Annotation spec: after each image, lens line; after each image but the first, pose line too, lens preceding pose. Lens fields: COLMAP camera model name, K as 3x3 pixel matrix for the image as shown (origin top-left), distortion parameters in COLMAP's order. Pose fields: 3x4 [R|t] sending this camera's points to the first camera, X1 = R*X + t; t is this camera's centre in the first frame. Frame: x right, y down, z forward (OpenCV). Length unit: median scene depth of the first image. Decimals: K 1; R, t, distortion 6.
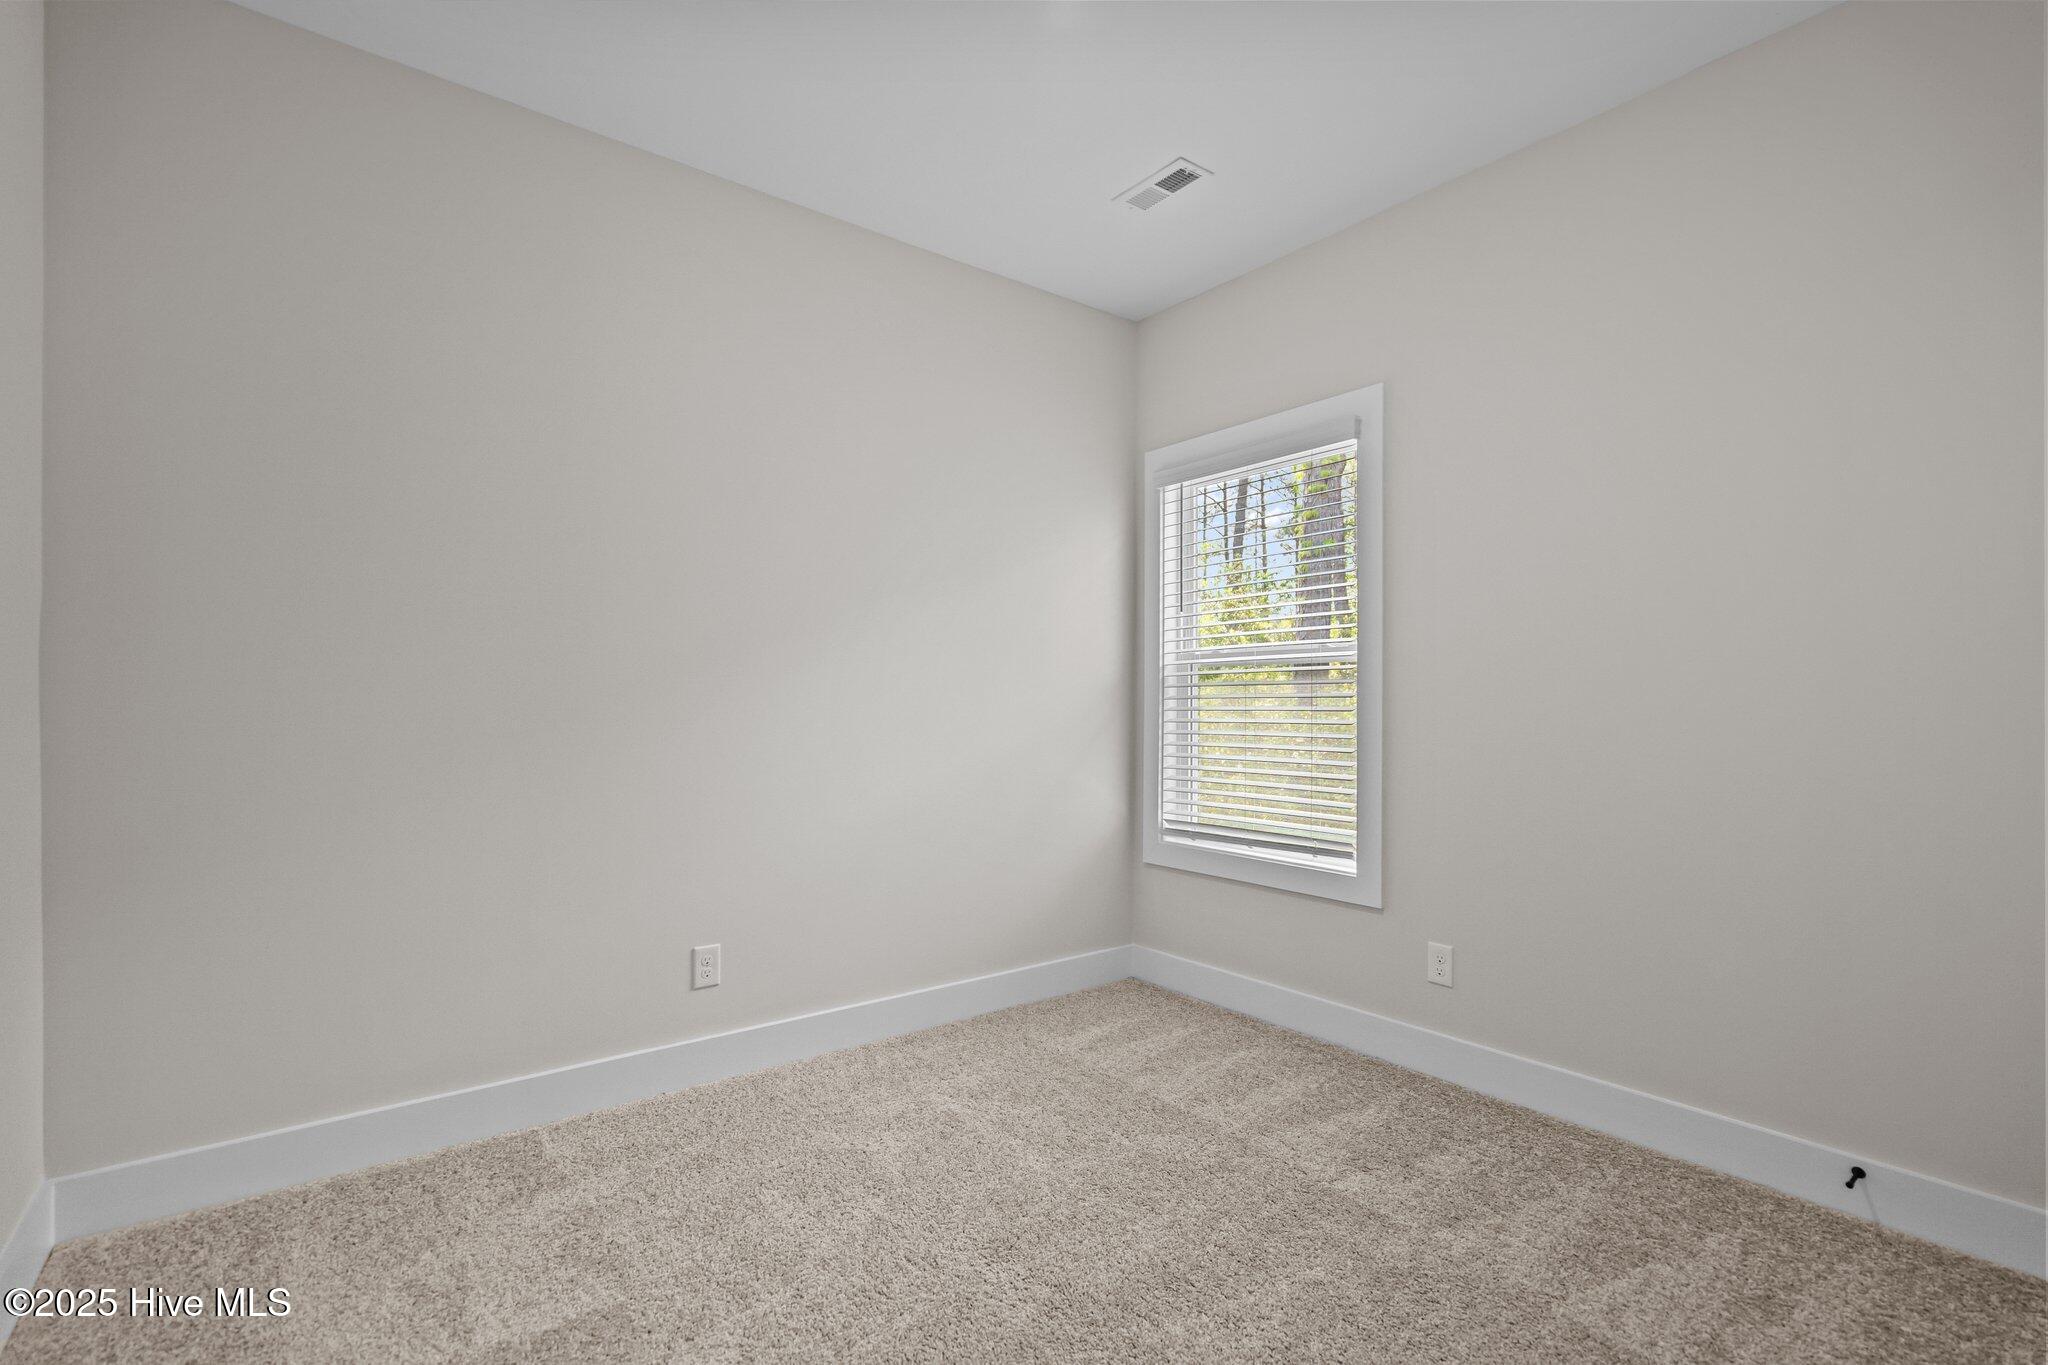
lens RADIAL K [[944.9, 0, 1031.5], [0, 944.9, 680.6], [0, 0, 1]] dist [-0.002355, -0.000555]
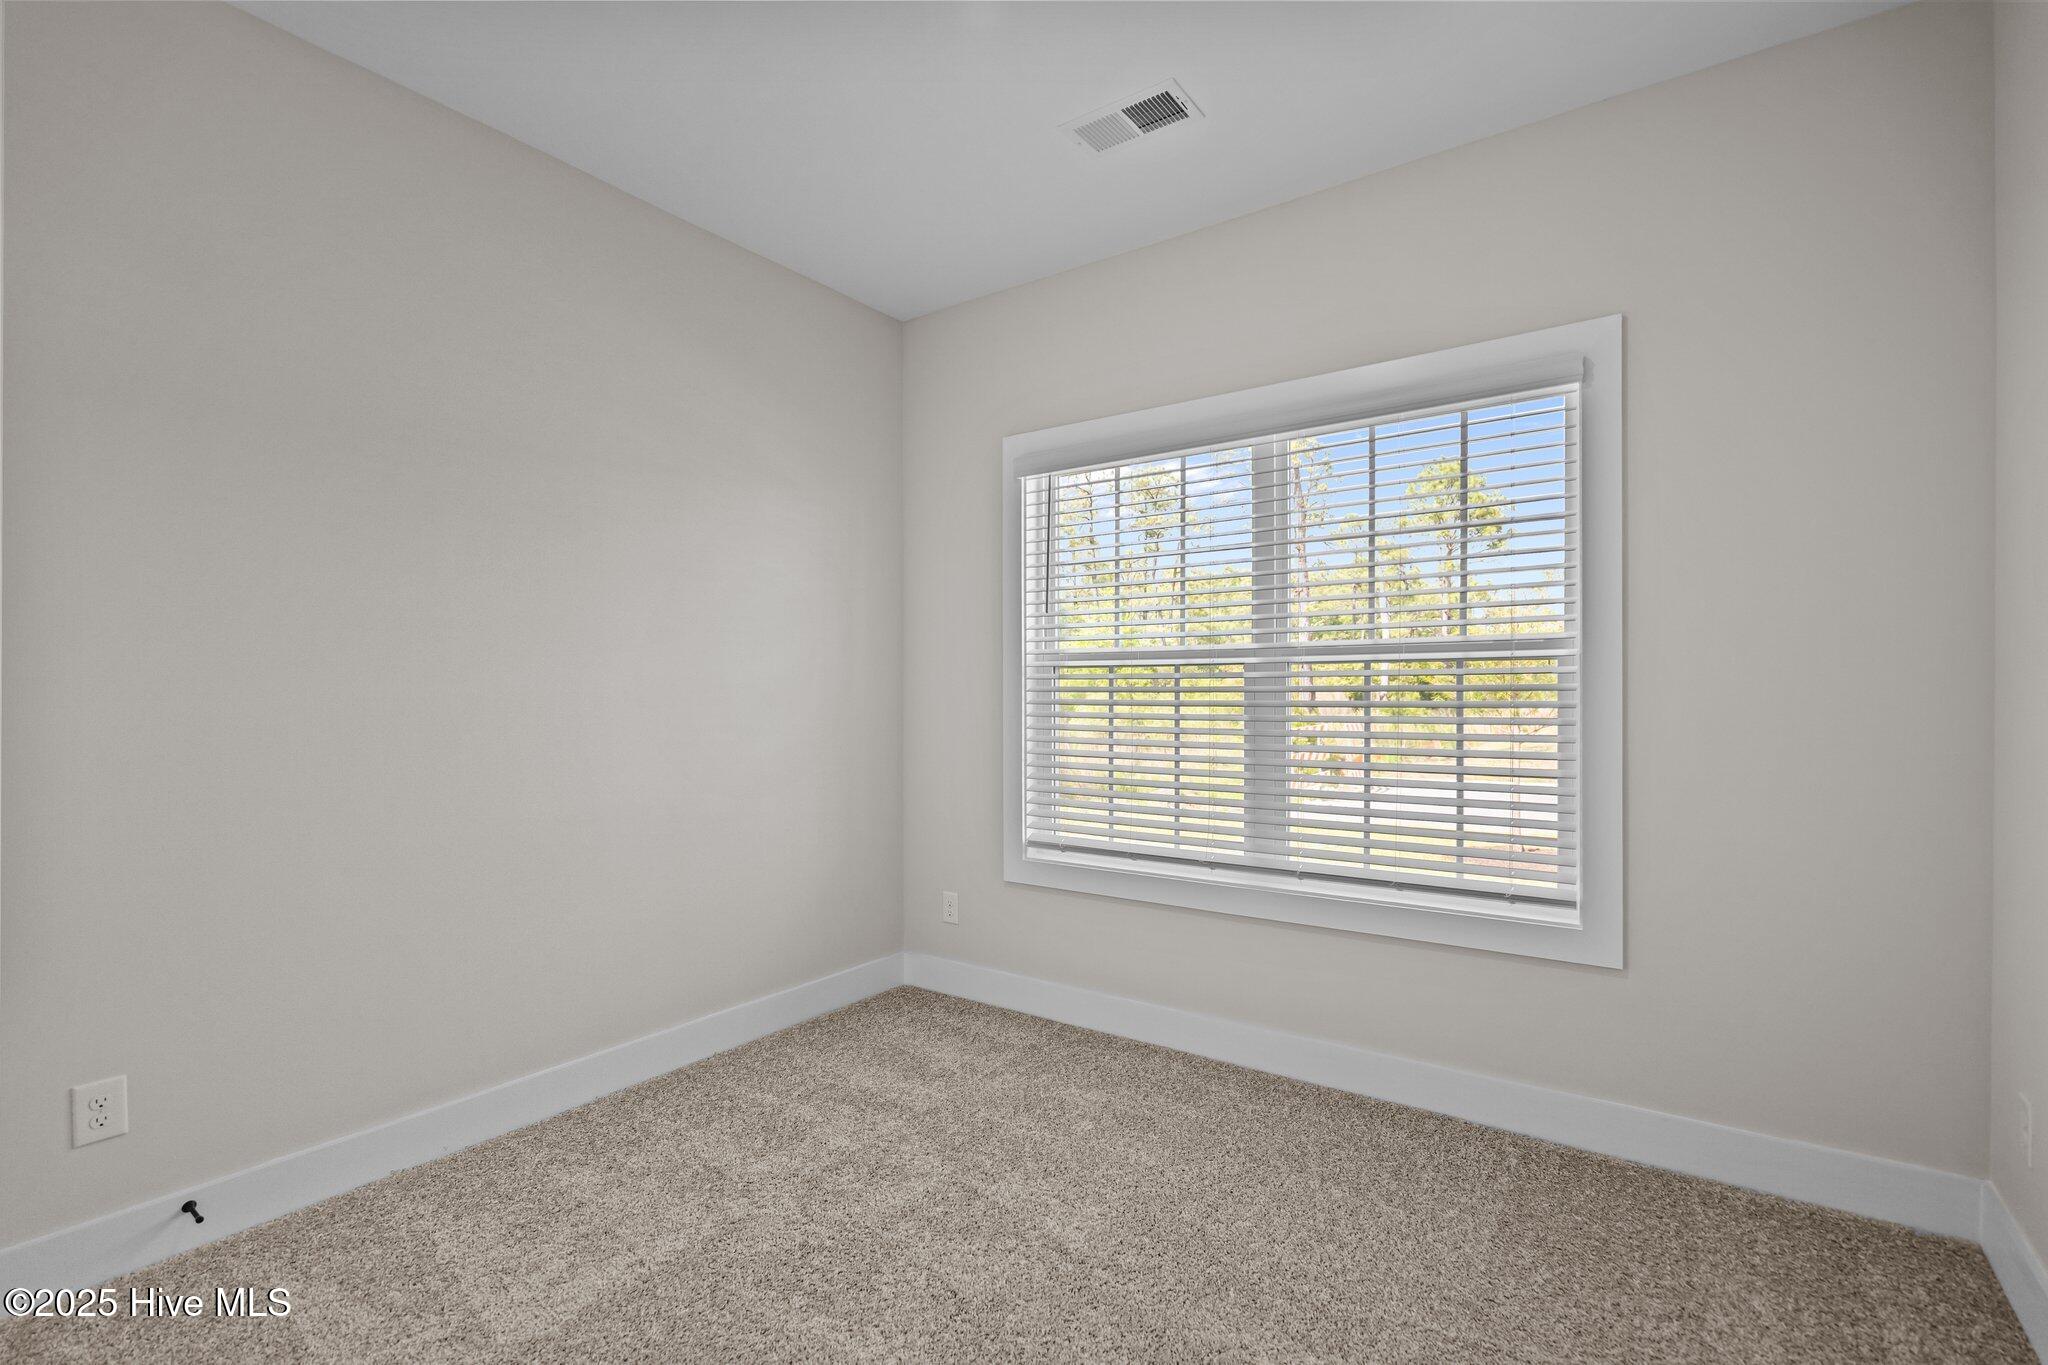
lens RADIAL K [[944.9, 0, 1031.5], [0, 944.9, 680.6], [0, 0, 1]] dist [-0.002355, -0.000555]
pose [[0.965652, 0.042146, 0.256397, -0.098139], [-0.040914, 0.999111, -0.010141, 0.007756], [-0.256596, -0.000698, 0.966518, 0.110393]]
